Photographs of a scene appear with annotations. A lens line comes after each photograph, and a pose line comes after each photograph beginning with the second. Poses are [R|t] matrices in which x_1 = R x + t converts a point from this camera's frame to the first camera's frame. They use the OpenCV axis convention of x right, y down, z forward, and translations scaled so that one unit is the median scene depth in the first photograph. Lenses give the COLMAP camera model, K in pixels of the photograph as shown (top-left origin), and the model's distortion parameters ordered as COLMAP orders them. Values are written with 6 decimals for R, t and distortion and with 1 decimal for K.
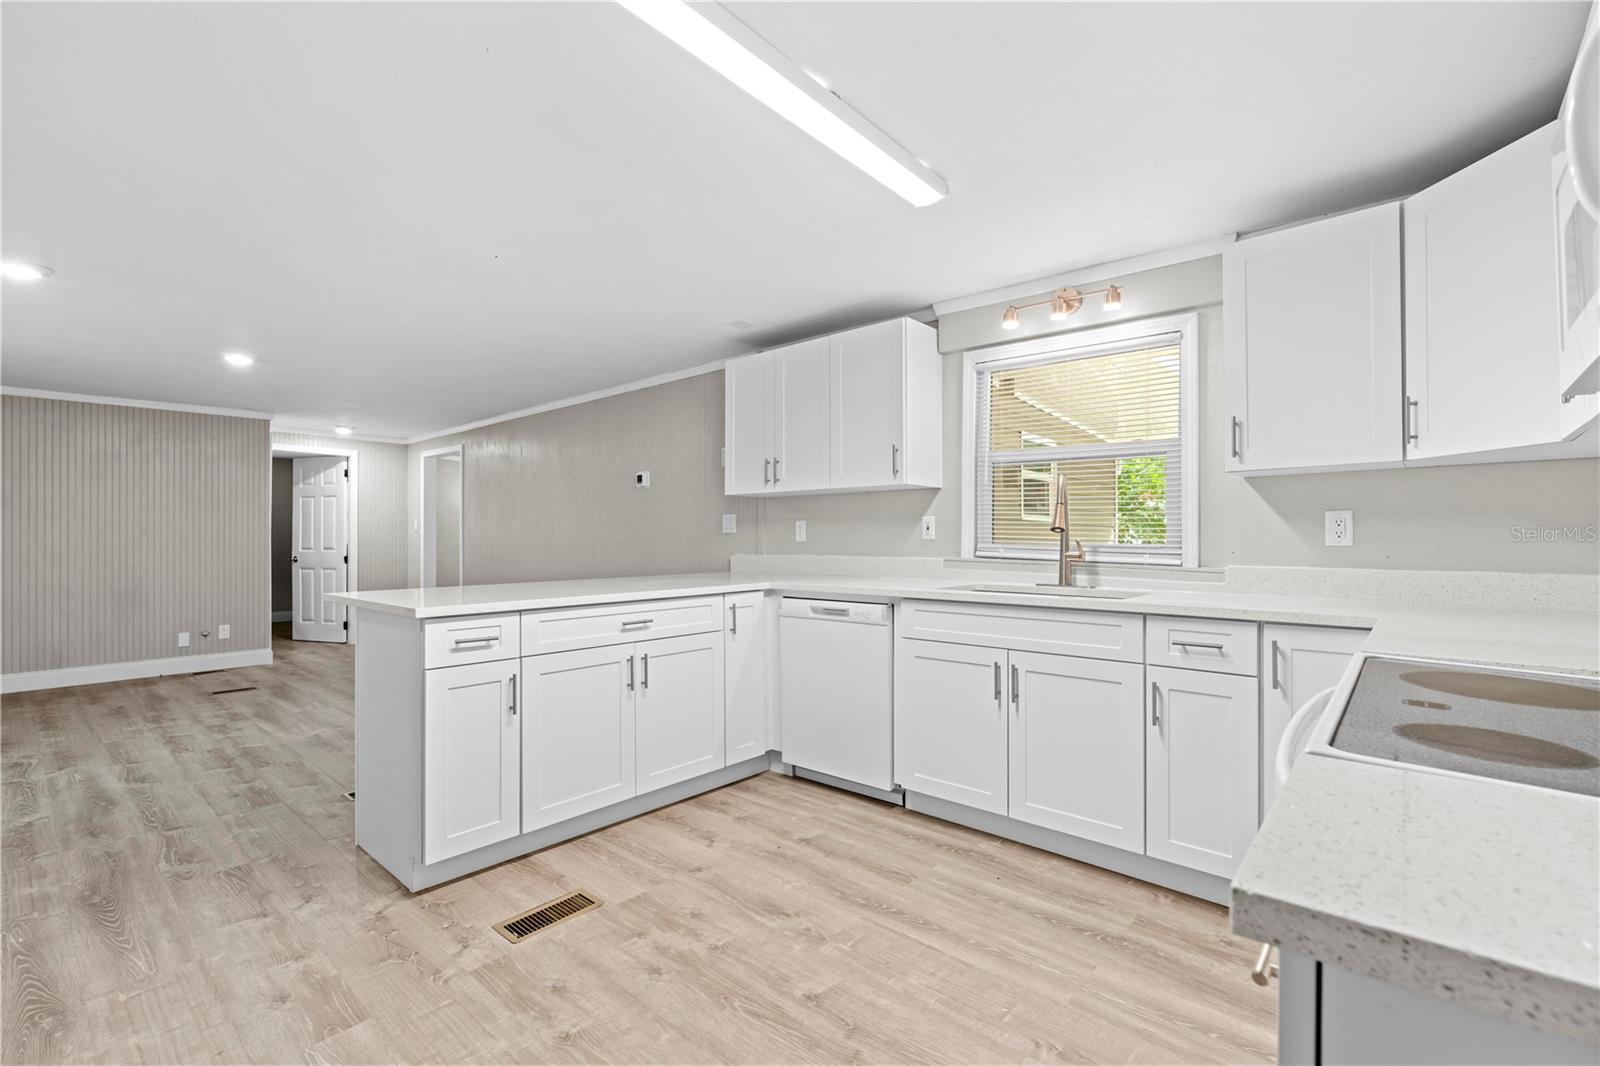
lens RADIAL K [[702.0, 0, 802.5], [0, 702.0, 533.5], [0, 0, 1]] dist [0.001419, -0.000808]
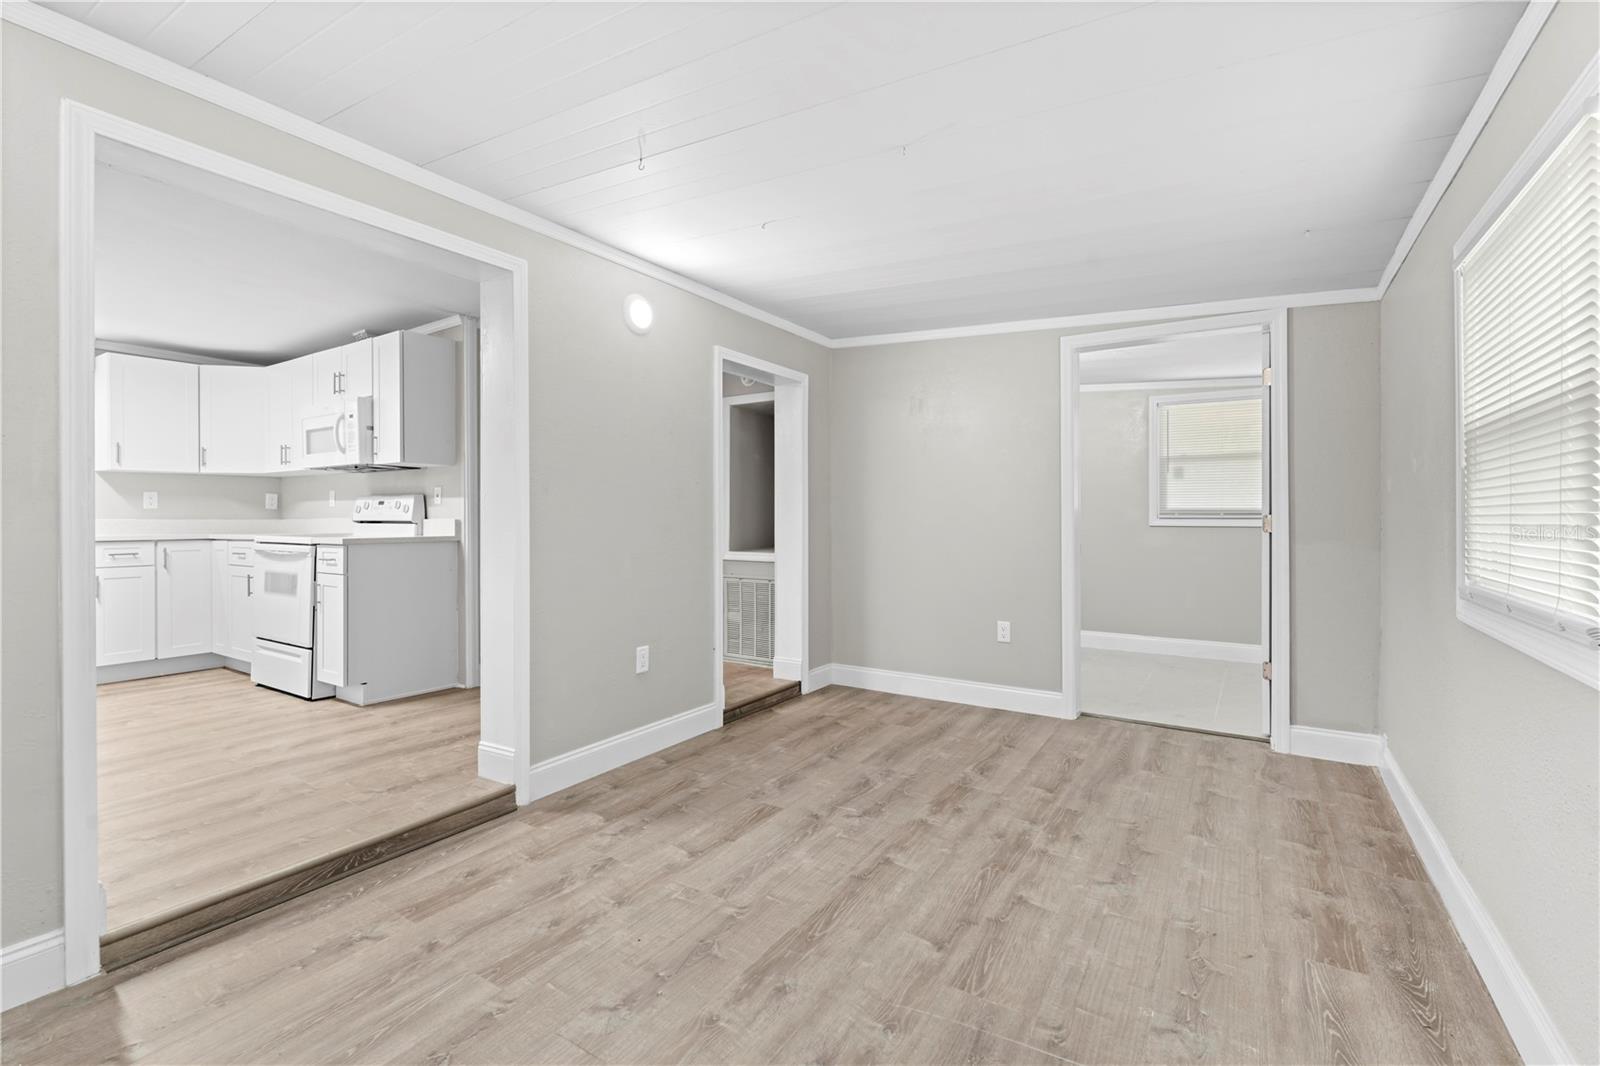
lens RADIAL K [[702.0, 0, 803.6], [0, 702.0, 517.8], [0, 0, 1]] dist [0.001419, -0.000808]
pose [[-0.154982, -0.000637, 0.987917, -1.106169], [-0.005301, 0.999986, -0.000187, 0.024111], [-0.987903, -0.005266, -0.154983, -0.410176]]
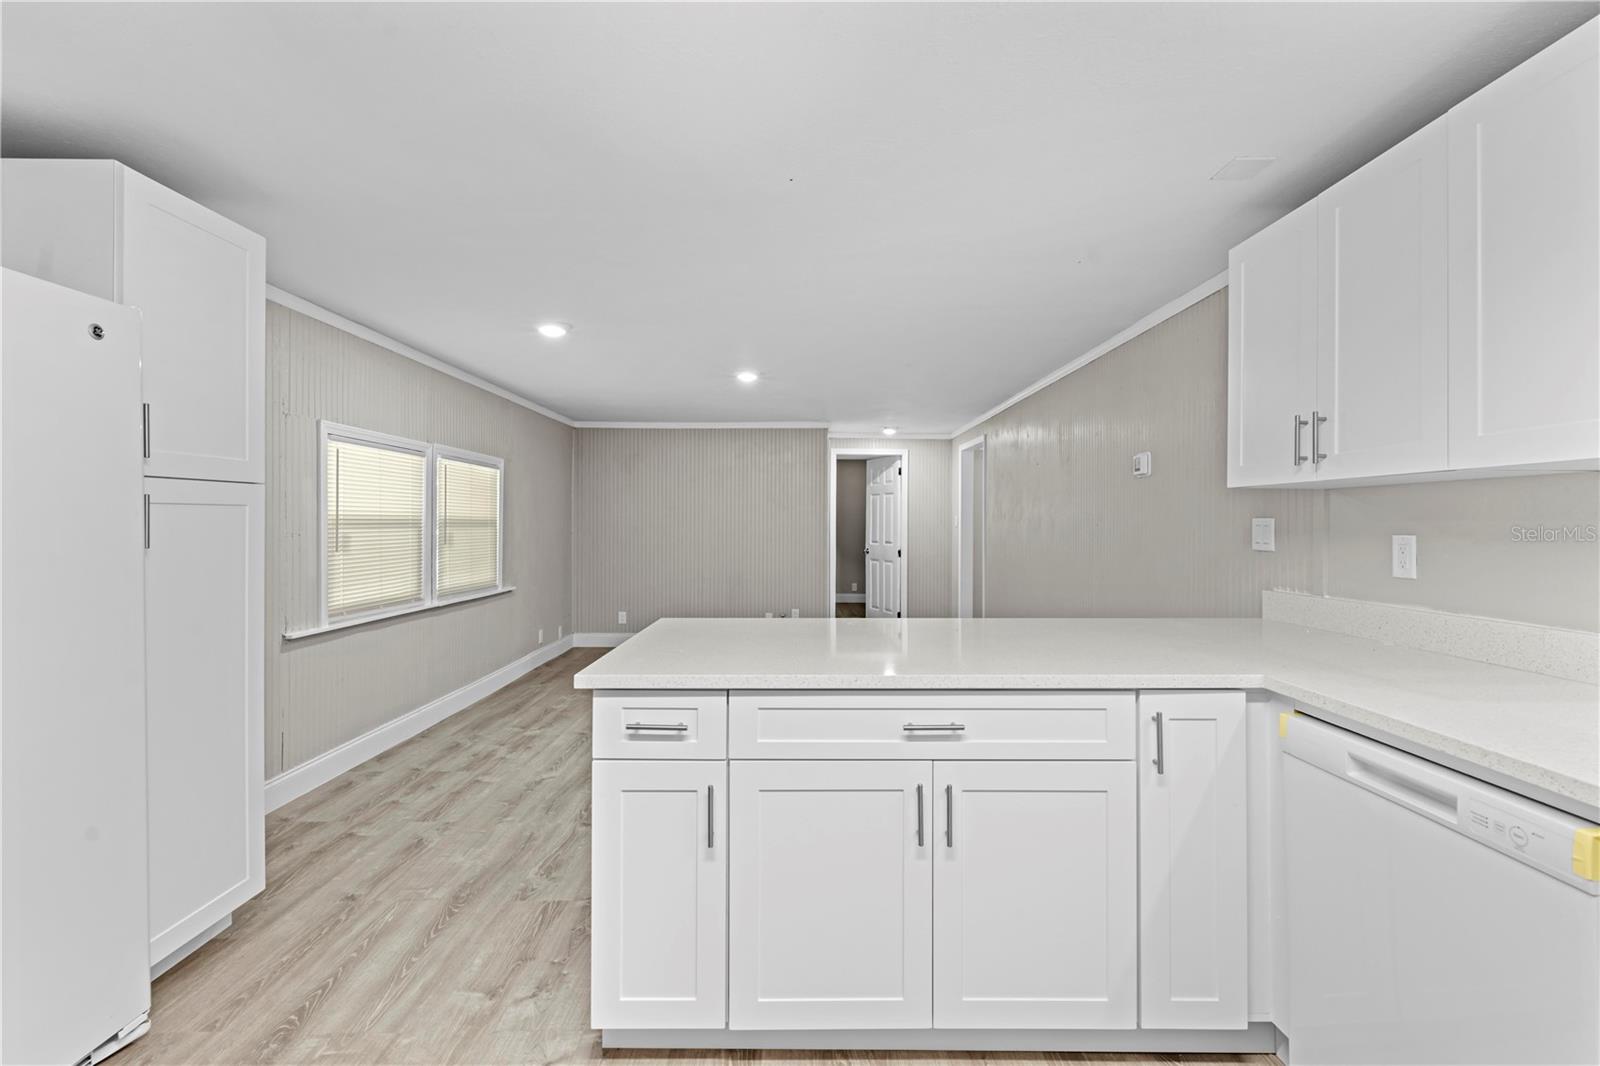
lens RADIAL K [[702.0, 0, 805.0], [0, 702.0, 519.2], [0, 0, 1]] dist [0.001419, -0.000808]
pose [[0.666511, 0.000110, -0.745495, 0.097785], [0.001898, 0.999996, 0.001845, -0.036157], [0.745493, -0.002644, 0.666508, 0.429163]]
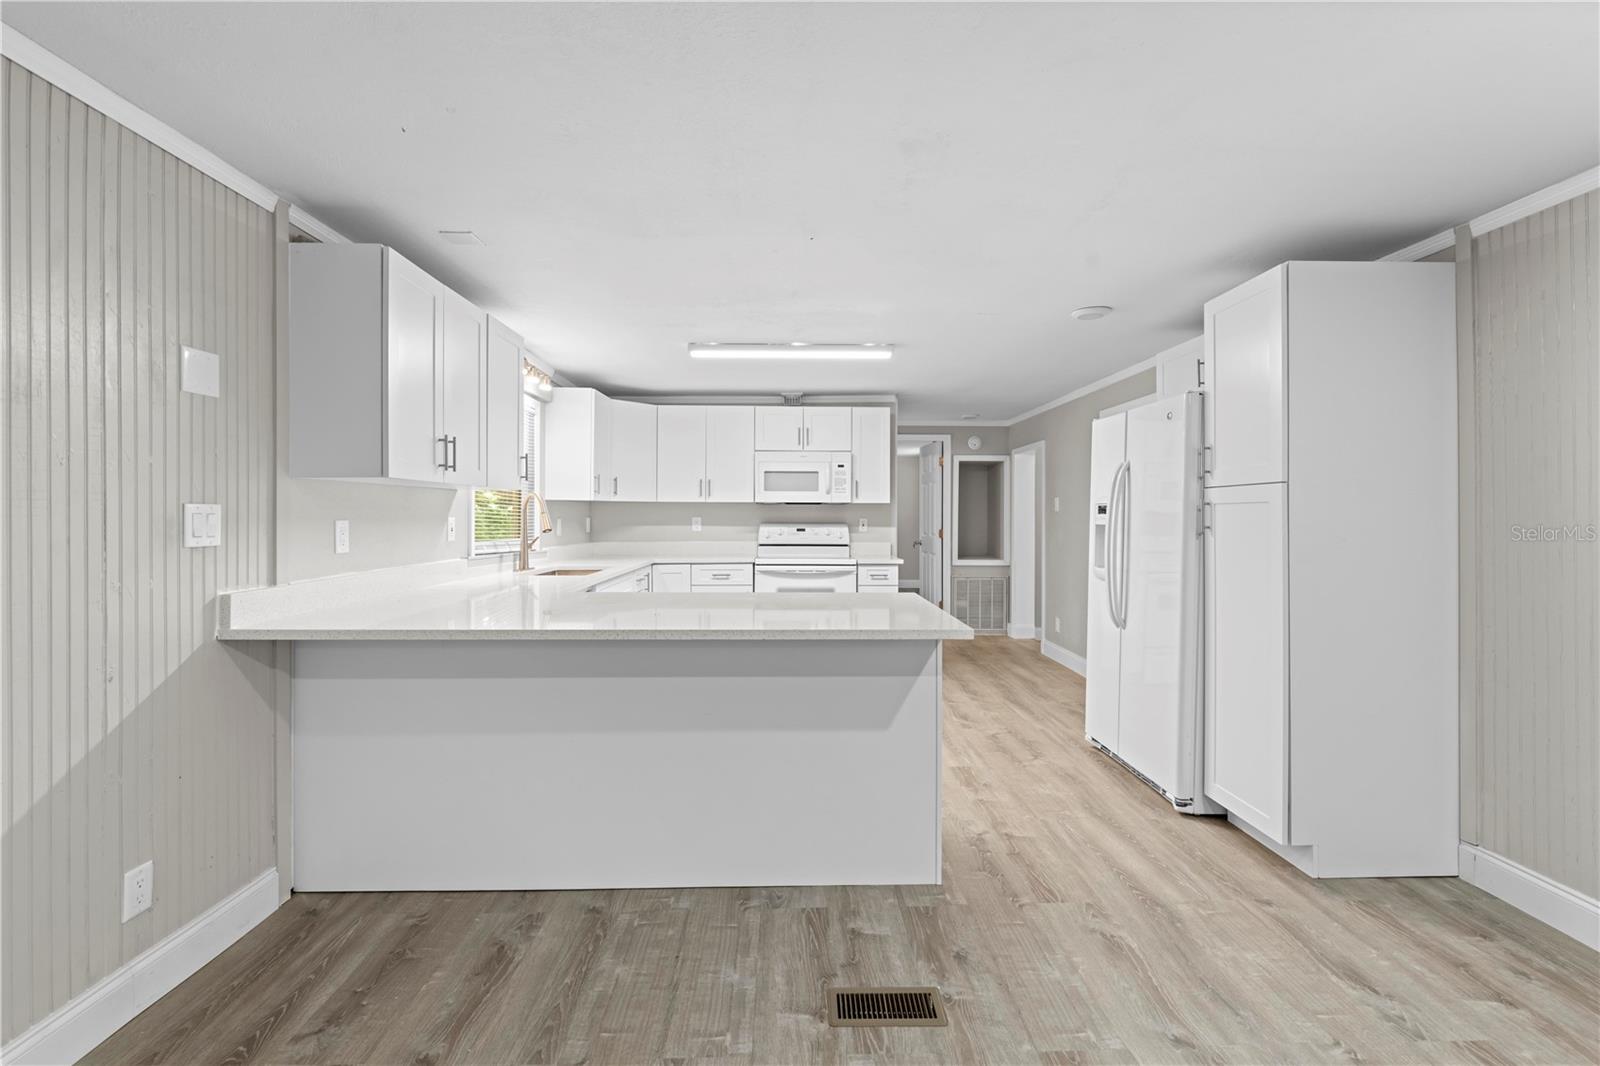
lens RADIAL K [[702.0, 0, 809.7], [0, 702.0, 516.2], [0, 0, 1]] dist [0.001419, -0.000808]
pose [[-0.688331, -0.002334, 0.725393, -0.892093], [-0.007670, 0.999962, -0.004061, -0.026590], [-0.725356, -0.008359, -0.688323, 1.327921]]
